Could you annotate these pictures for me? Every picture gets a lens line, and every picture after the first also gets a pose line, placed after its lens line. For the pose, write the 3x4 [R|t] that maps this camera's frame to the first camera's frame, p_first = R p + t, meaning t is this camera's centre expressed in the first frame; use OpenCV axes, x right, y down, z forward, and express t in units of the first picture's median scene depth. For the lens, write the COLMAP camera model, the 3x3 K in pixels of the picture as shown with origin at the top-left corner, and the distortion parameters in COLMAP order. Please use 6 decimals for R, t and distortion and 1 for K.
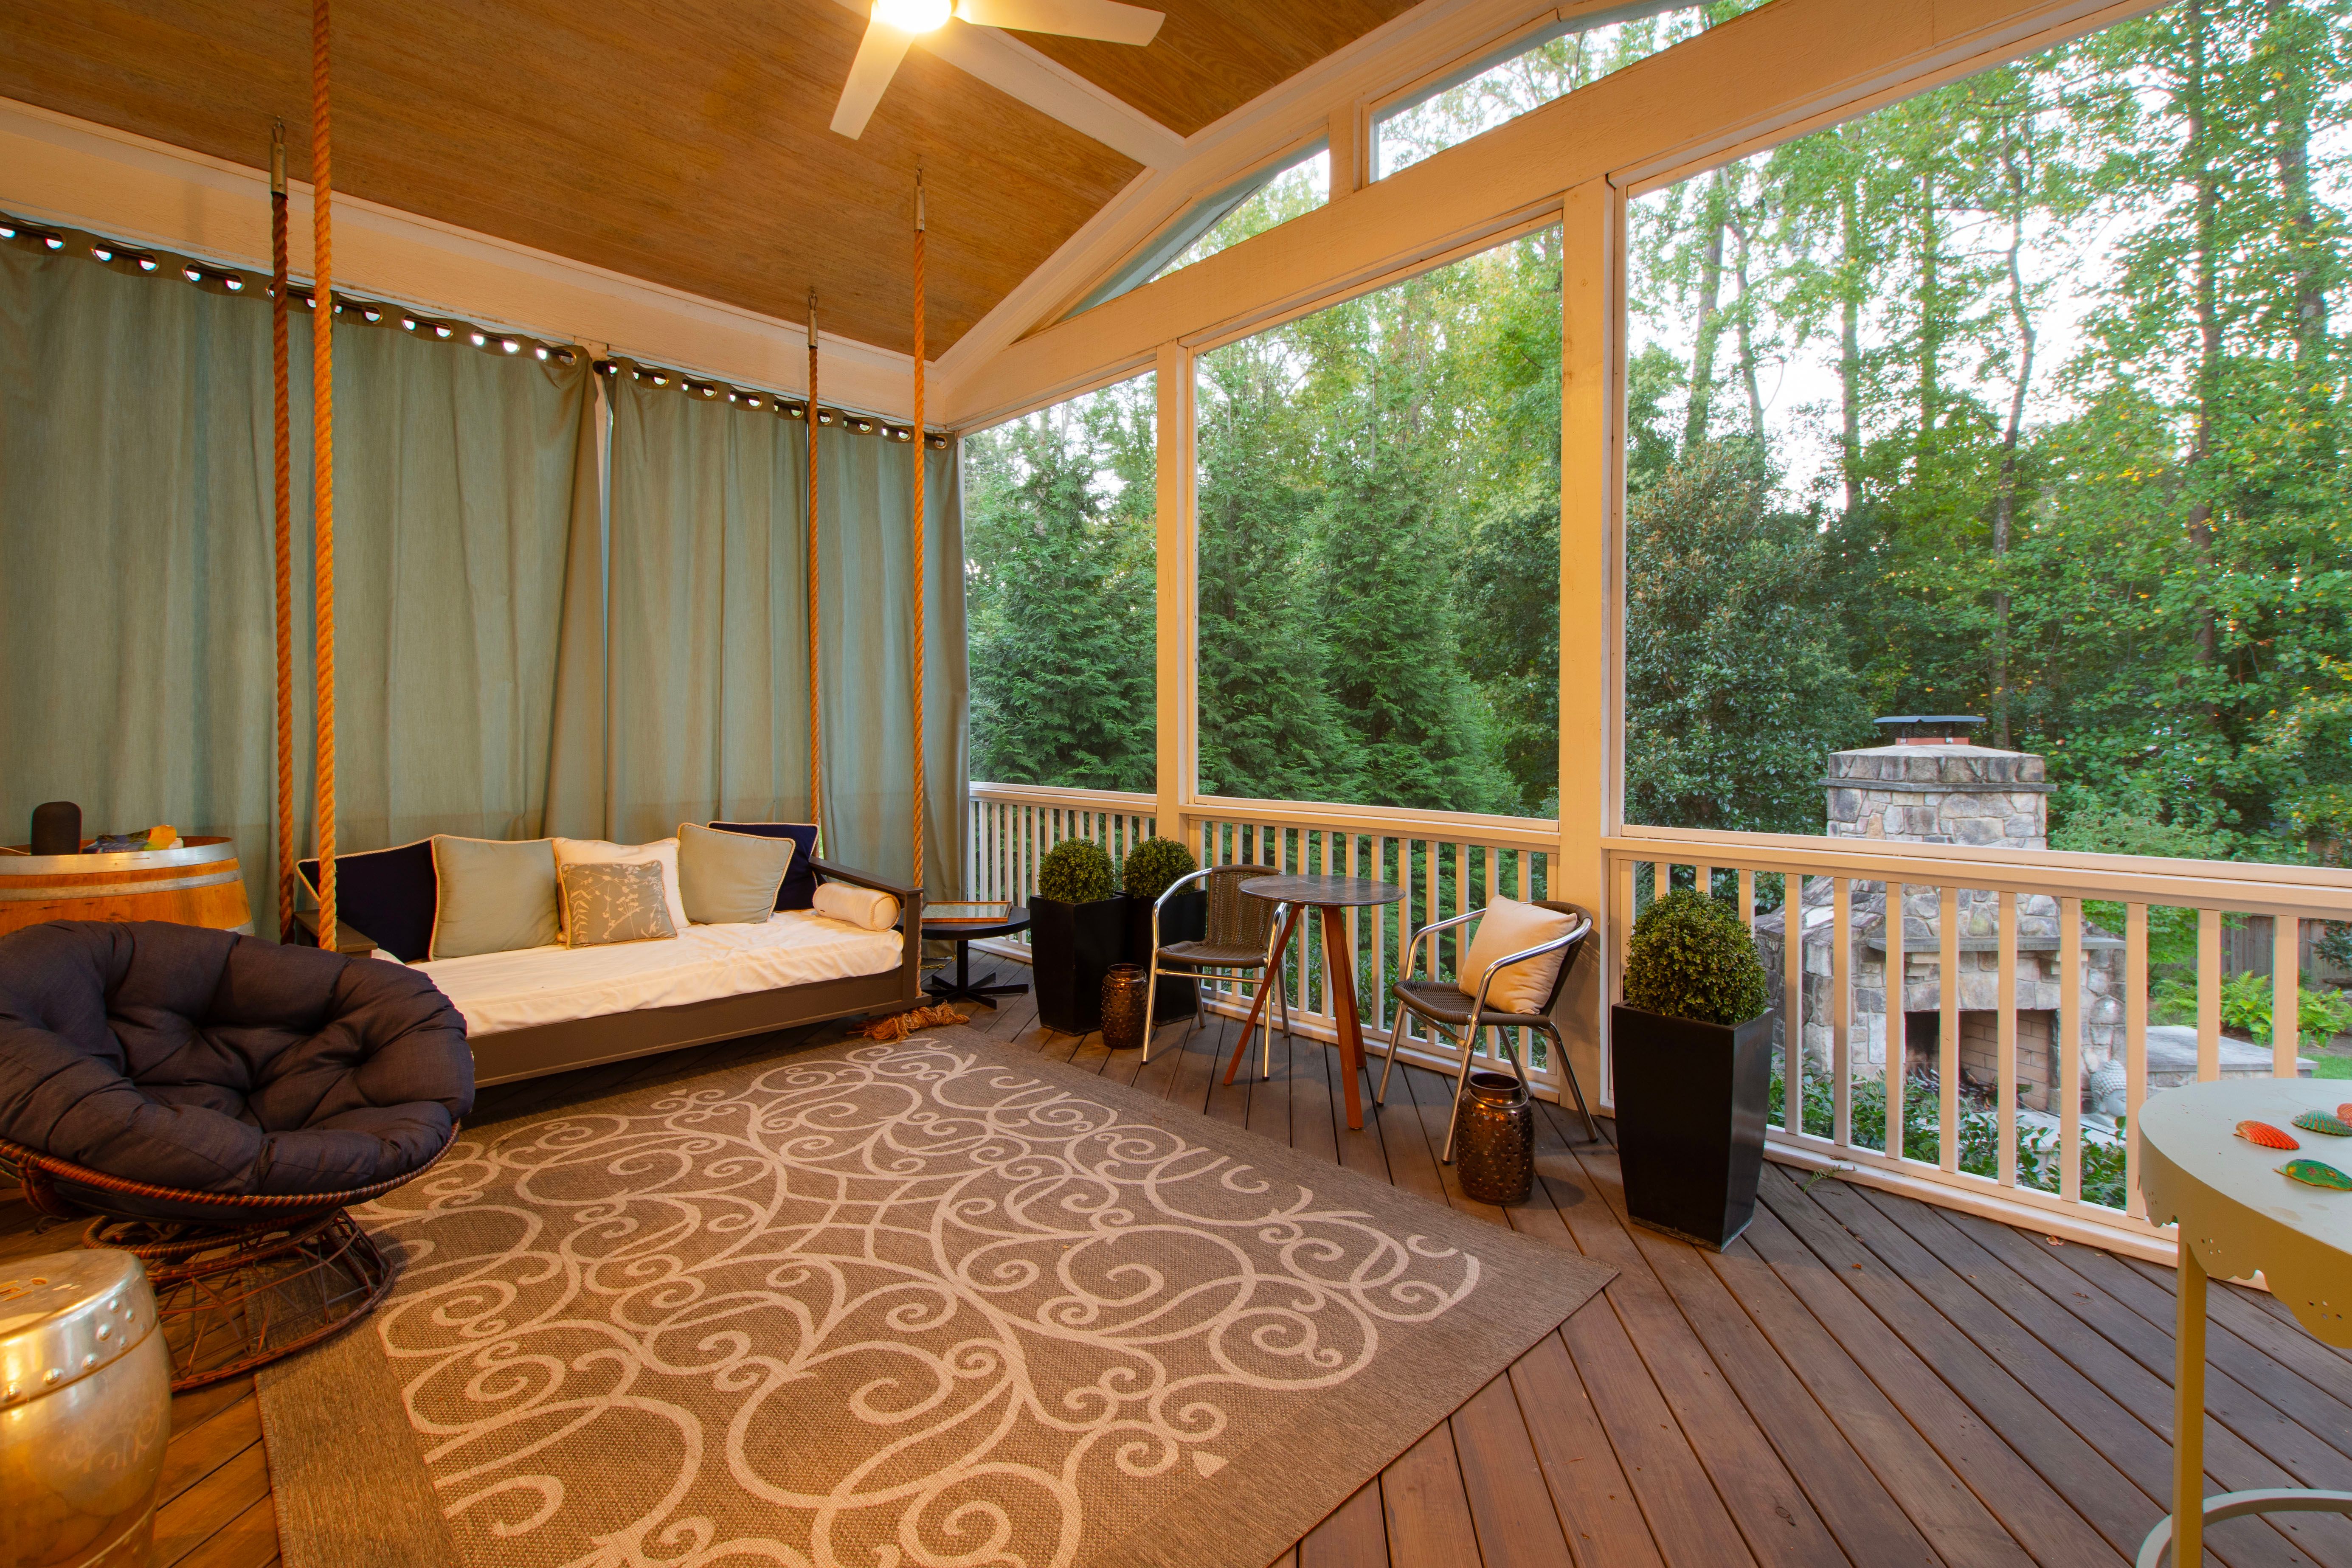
lens RADIAL K [[1039.0, 0, 1176.0], [0, 1039.0, 784.0], [0, 0, 1]] dist [-0.001626, -0.000375]
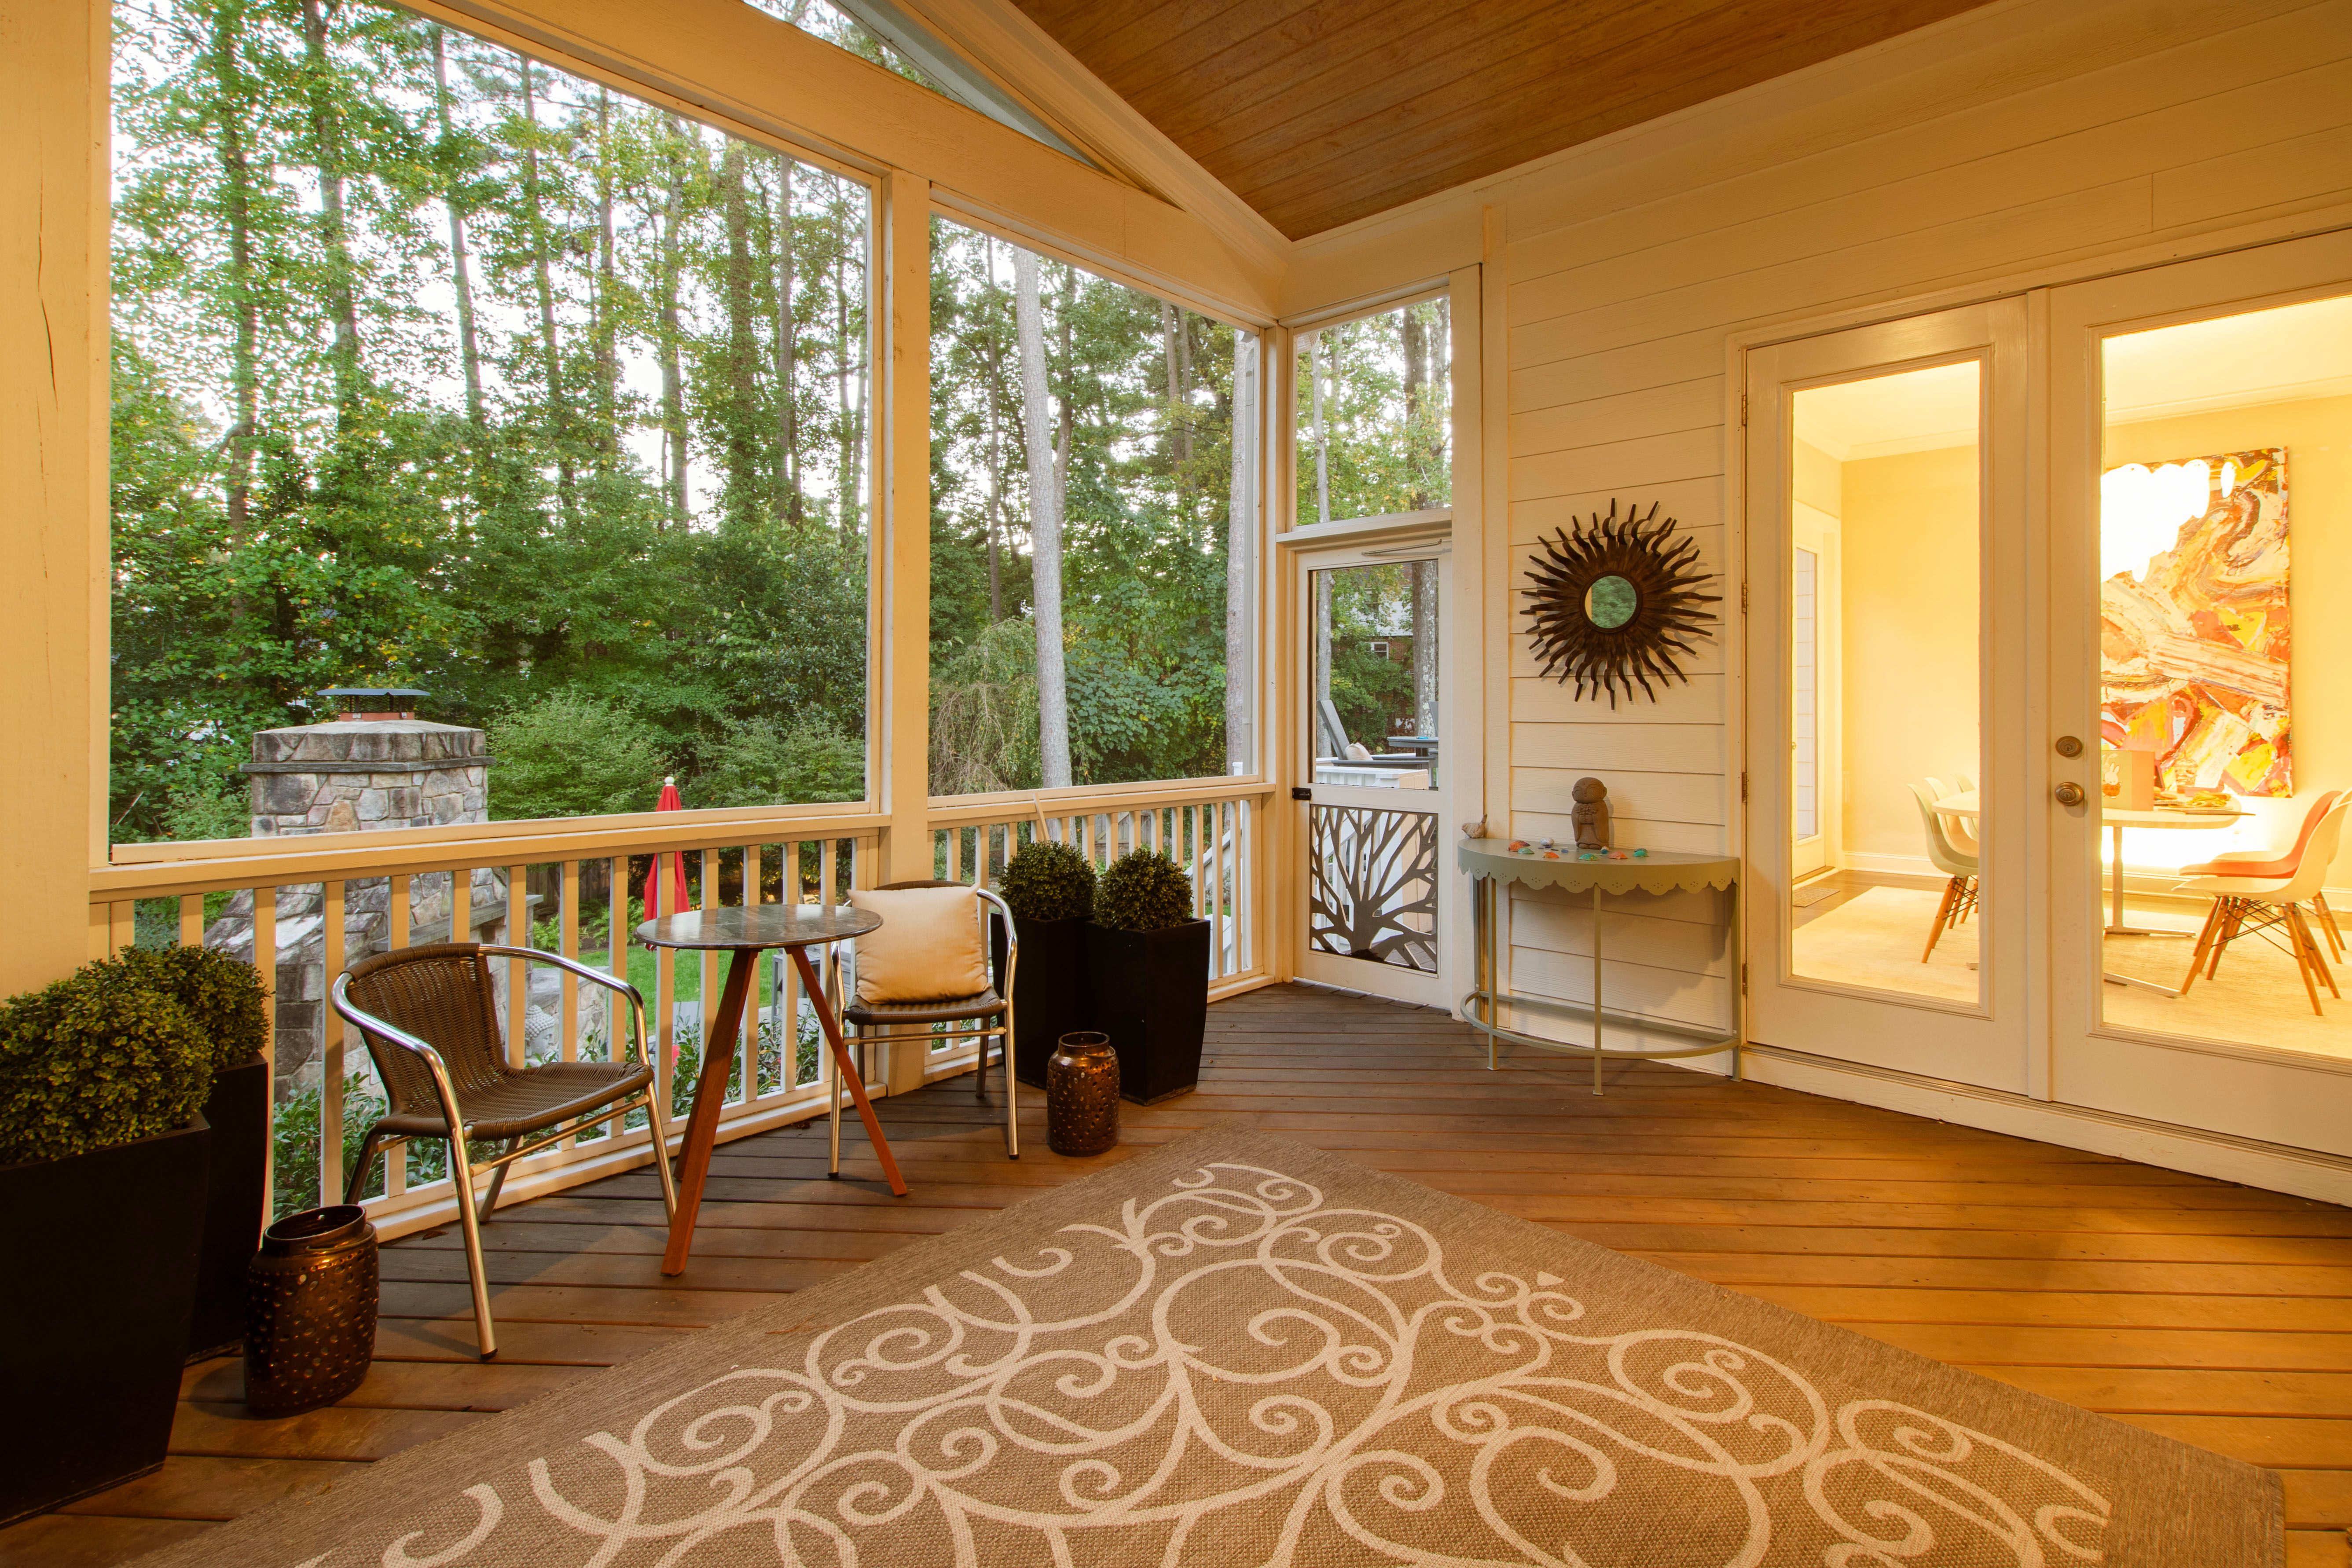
lens RADIAL K [[1147.6, 0, 1178.3], [0, 1147.6, 691.2], [0, 0, 1]] dist [0.010133, 0.000269]
pose [[-0.059048, 0.015393, 0.998136, -0.620686], [0.045786, 0.998871, -0.012696, -0.034208], [-0.997205, 0.044951, -0.059686, 0.680242]]
